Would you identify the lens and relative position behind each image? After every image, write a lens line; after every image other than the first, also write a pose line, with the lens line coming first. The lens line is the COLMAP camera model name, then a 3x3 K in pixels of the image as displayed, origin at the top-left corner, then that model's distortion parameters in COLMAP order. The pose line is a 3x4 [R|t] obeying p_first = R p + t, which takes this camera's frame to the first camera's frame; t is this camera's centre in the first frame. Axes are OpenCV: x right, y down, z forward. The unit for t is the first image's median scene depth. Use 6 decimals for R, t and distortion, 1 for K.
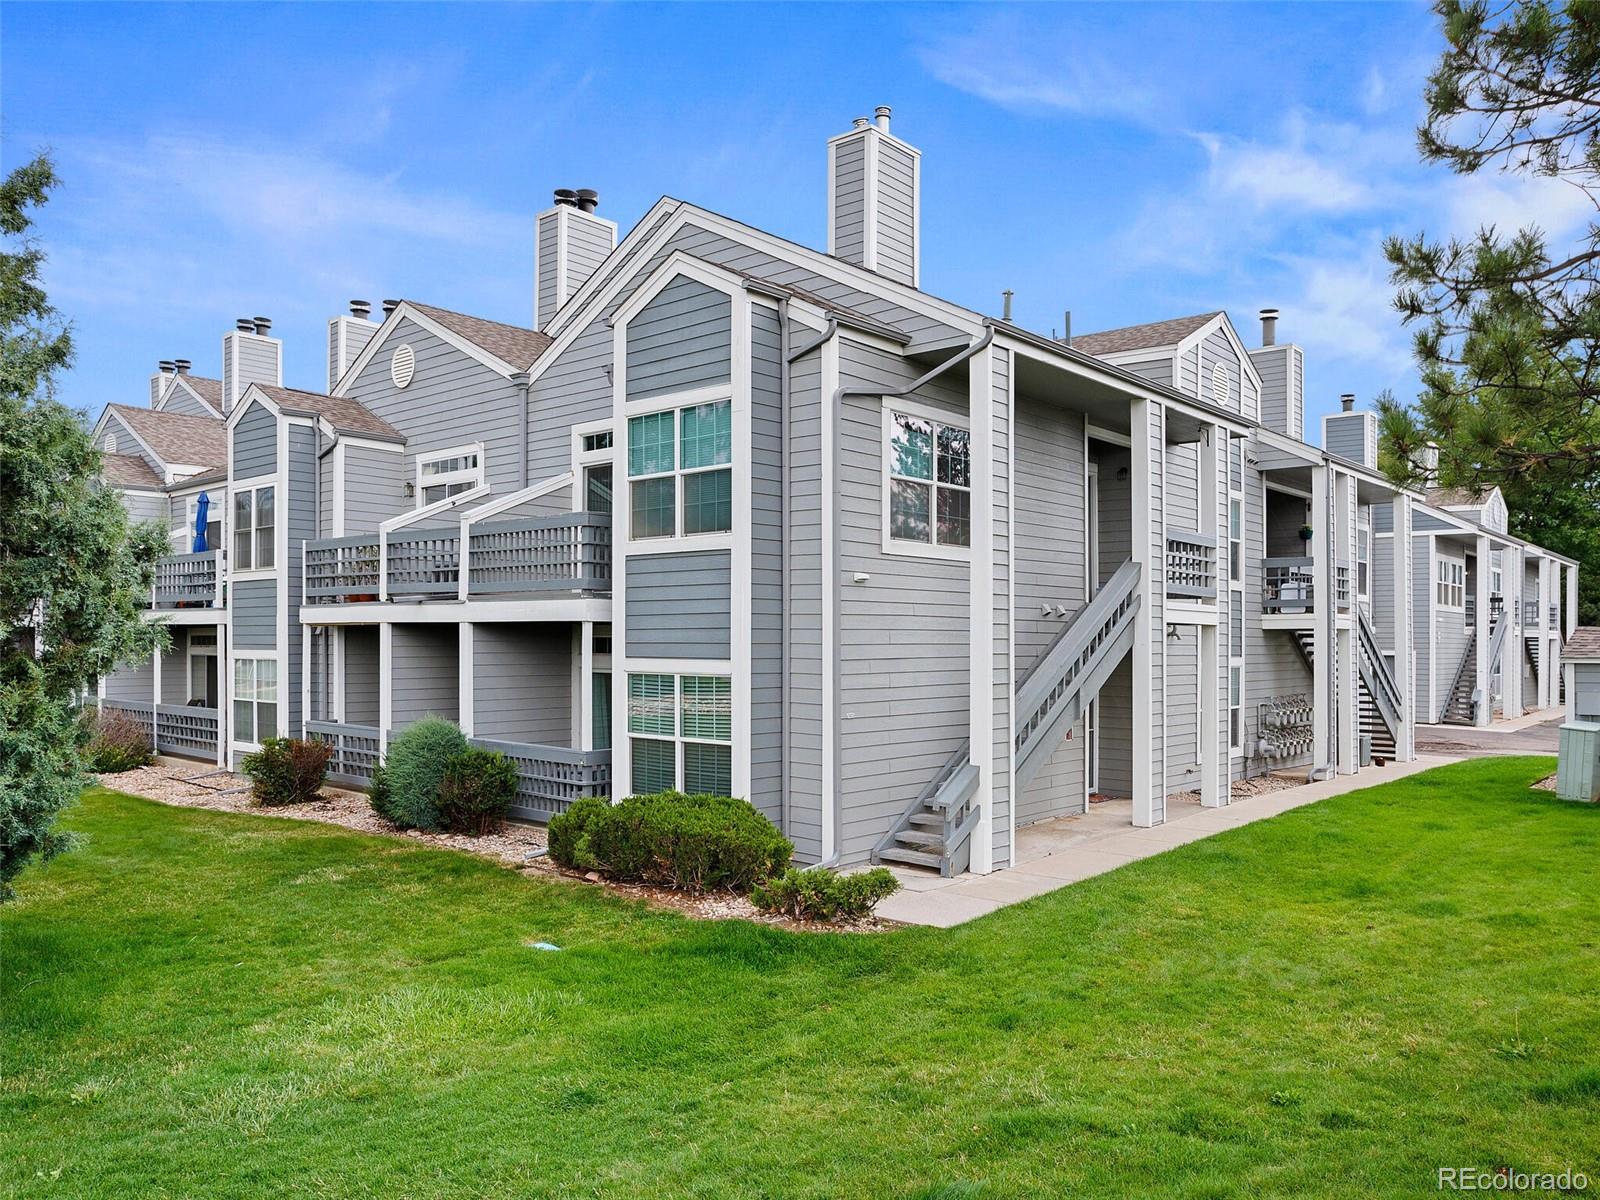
lens RADIAL K [[1178.6, 0, 800.0], [0, 1178.6, 600.0], [0, 0, 1]] dist [0.005774, 0.002110]
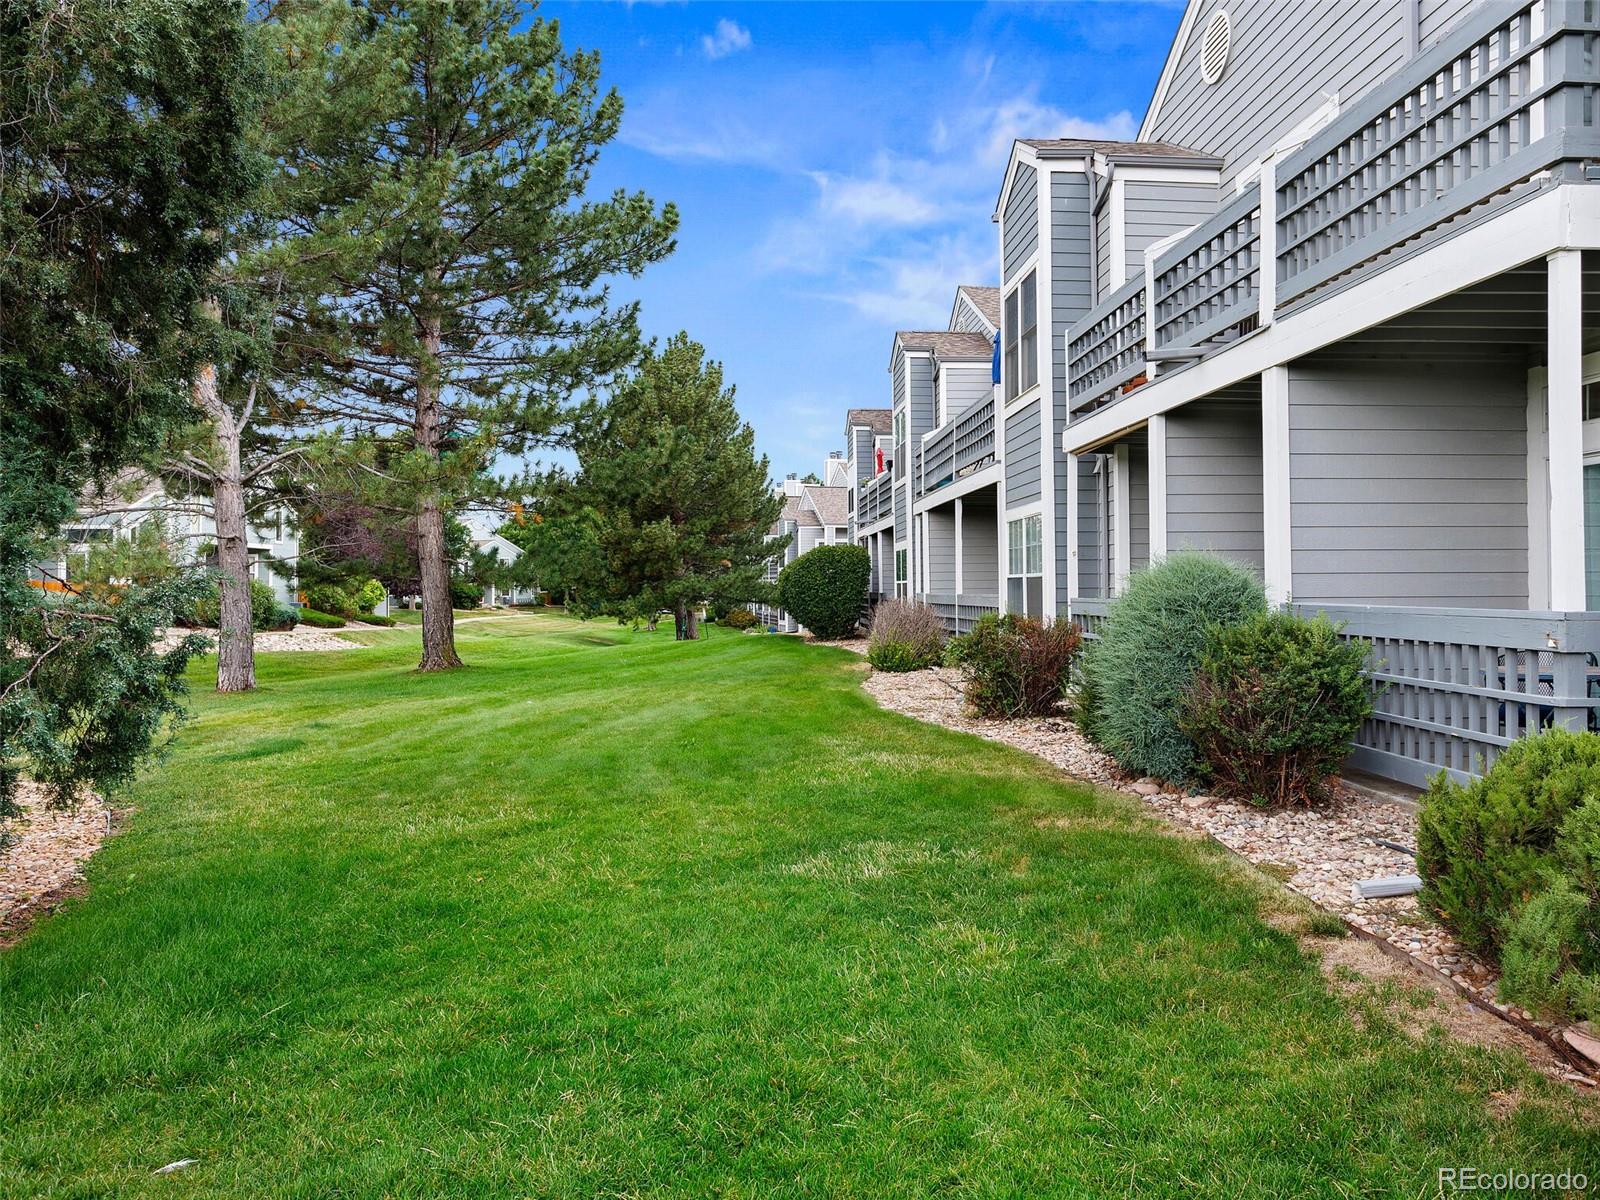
lens RADIAL K [[1122.1, 0, 800.0], [0, 1122.1, 600.0], [0, 0, 1]] dist [-0.067612, 0.053330]
pose [[0.704425, -0.002091, -0.709775, -0.105876], [0.031296, 0.999115, 0.028117, 0.105363], [0.709088, -0.042019, 0.703867, 0.587448]]
